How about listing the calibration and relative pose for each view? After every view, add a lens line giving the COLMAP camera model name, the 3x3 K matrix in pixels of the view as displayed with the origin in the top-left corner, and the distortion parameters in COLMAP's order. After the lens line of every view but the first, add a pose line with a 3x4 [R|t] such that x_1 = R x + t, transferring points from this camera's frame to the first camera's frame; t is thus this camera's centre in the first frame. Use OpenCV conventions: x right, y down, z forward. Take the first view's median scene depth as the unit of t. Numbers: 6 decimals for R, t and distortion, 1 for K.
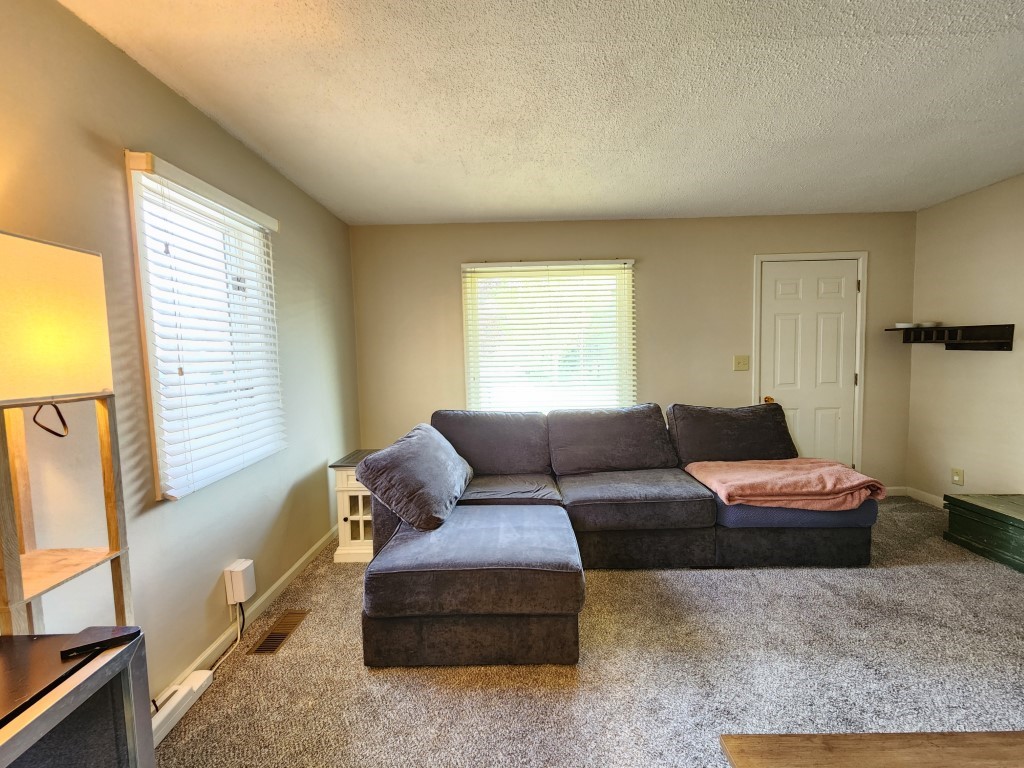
lens RADIAL K [[421.9, 0, 510.5], [0, 421.9, 383.2], [0, 0, 1]] dist [-0.003679, -0.000920]
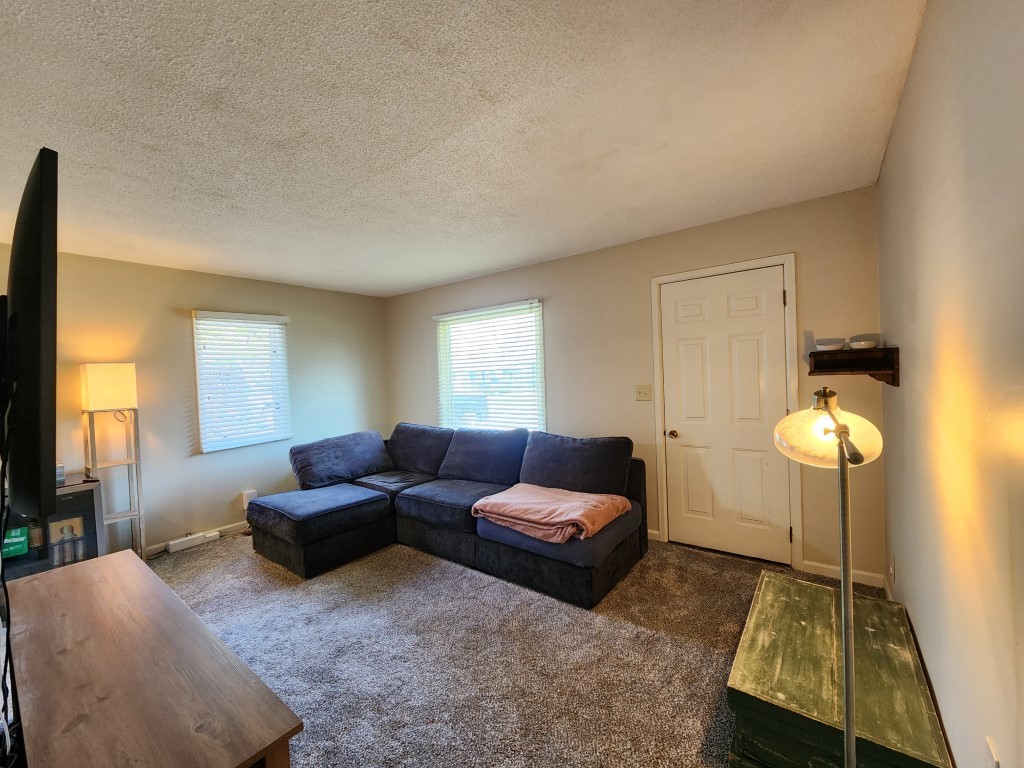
lens RADIAL K [[421.9, 0, 514.1], [0, 421.9, 382.4], [0, 0, 1]] dist [-0.003679, -0.000920]
pose [[0.797880, 0.003946, -0.602804, 1.325091], [-0.019874, 0.999607, -0.019762, -0.069318], [0.602489, 0.027747, 0.797645, 0.102086]]
